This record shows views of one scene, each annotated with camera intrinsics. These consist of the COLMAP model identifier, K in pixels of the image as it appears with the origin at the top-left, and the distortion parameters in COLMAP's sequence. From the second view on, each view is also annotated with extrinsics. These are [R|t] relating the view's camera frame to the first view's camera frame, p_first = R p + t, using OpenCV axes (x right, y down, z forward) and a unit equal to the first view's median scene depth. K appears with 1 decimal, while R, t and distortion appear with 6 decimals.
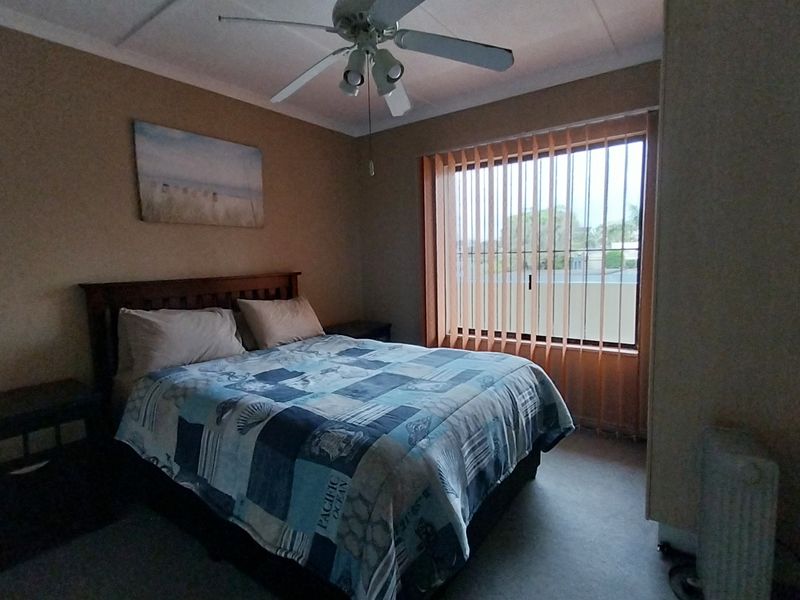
lens RADIAL K [[431.7, 0, 394.0], [0, 431.7, 302.1], [0, 0, 1]] dist [0.032506, 0.000695]
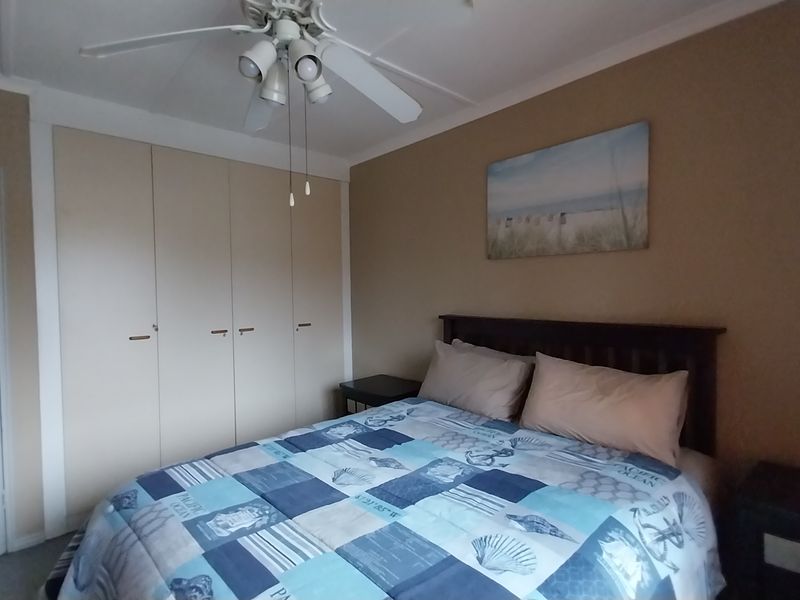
lens RADIAL K [[431.7, 0, 398.6], [0, 431.7, 300.1], [0, 0, 1]] dist [0.032506, 0.000695]
pose [[-0.209461, 0.042484, -0.976894, 0.442681], [-0.091885, 0.993780, 0.062920, -0.128051], [0.973490, 0.102941, -0.204254, 0.956386]]
